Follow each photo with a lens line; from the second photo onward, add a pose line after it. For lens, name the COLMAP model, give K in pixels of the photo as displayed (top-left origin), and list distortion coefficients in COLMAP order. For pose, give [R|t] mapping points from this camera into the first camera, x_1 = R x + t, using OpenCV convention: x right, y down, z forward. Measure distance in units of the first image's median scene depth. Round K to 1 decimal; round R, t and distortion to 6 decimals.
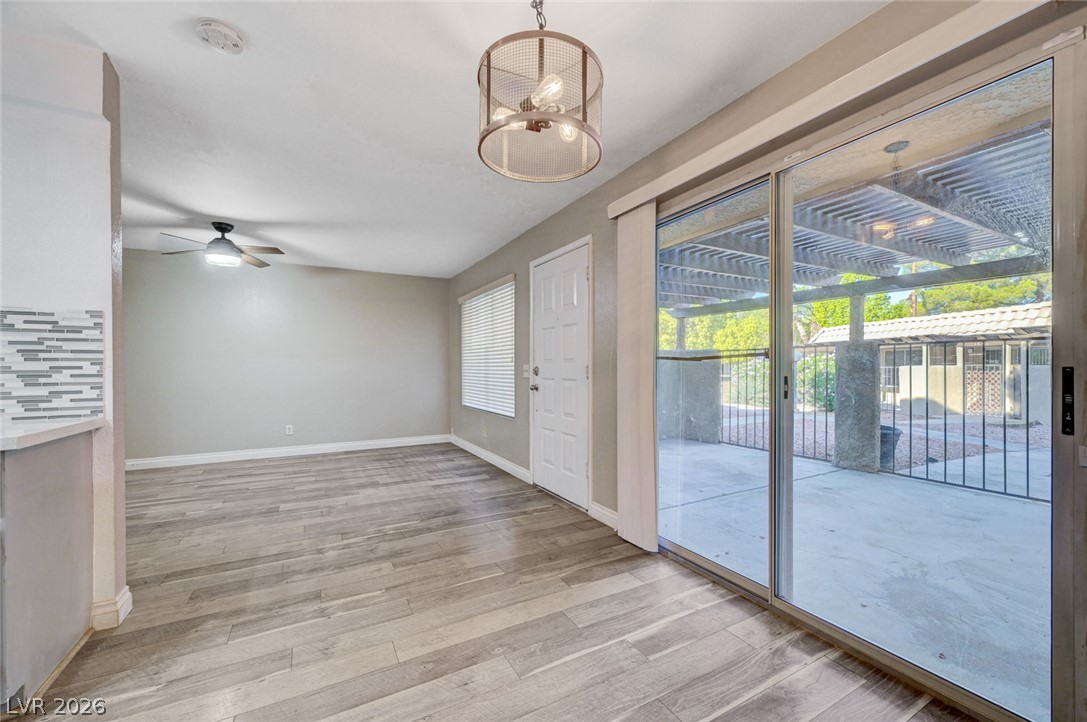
lens RADIAL K [[437.1, 0, 554.4], [0, 437.1, 367.6], [0, 0, 1]] dist [0.000417, -0.000093]
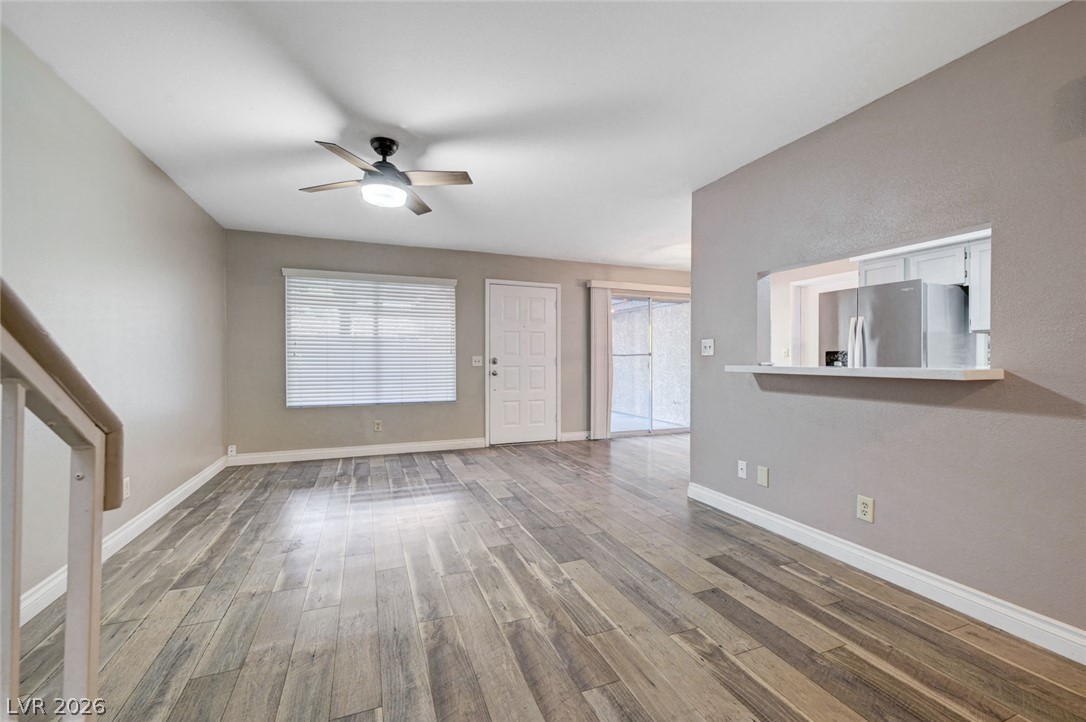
lens RADIAL K [[445.9, 0, 542.5], [0, 445.9, 361.6], [0, 0, 1]] dist [-0.001036, -0.000062]
pose [[0.133721, -0.001408, 0.991018, -1.983027], [0.000689, 0.999999, 0.001328, 0.010201], [-0.991019, 0.000505, 0.133722, 0.945653]]
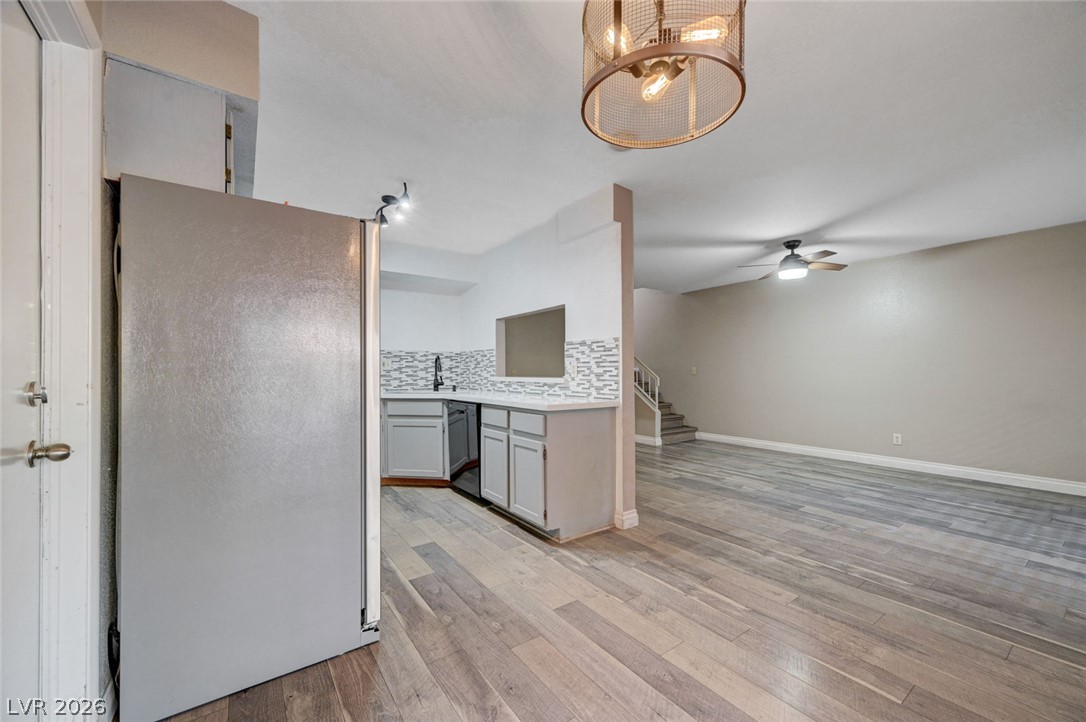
lens RADIAL K [[425.3, 0, 543.5], [0, 425.3, 368.6], [0, 0, 1]] dist [0.002732, 0.000294]
pose [[0.106862, -0.001520, -0.994273, 0.361776], [0.001735, 0.999998, -0.001342, -0.005288], [0.994272, -0.001582, 0.106865, 0.355364]]
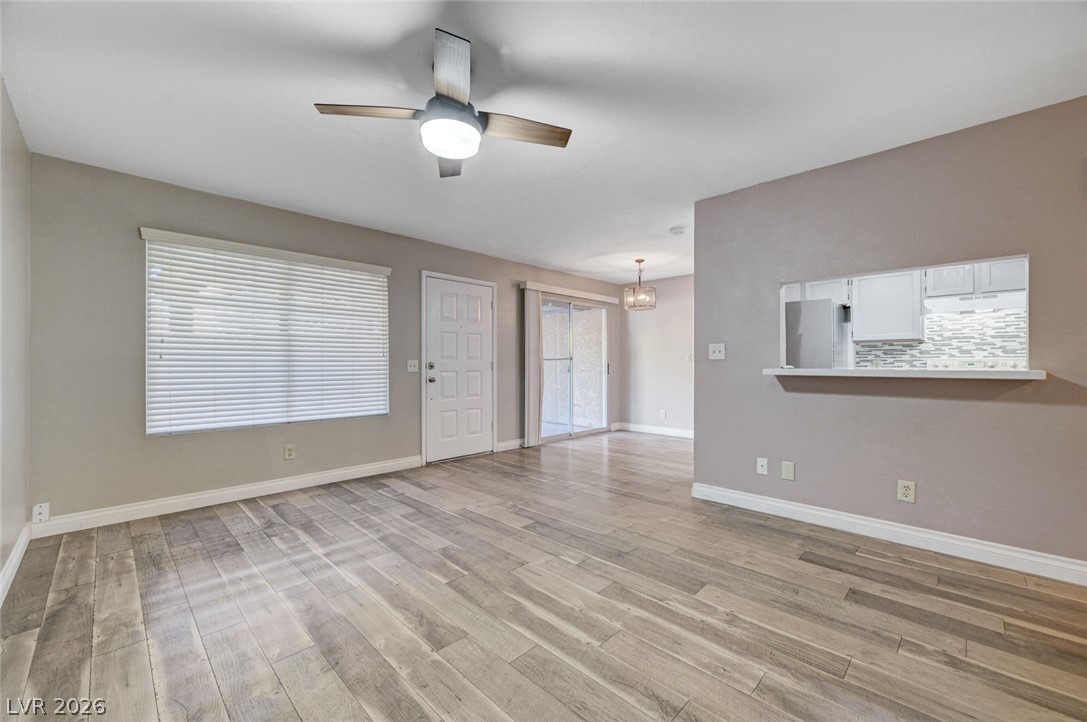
lens RADIAL K [[431.2, 0, 542.9], [0, 431.2, 362.8], [0, 0, 1]] dist [-0.000782, 0.000103]
pose [[-0.274551, 0.006487, 0.961551, -1.767164], [0.003425, 0.999977, -0.005768, 0.010310], [-0.961566, 0.001710, -0.274567, 1.462529]]
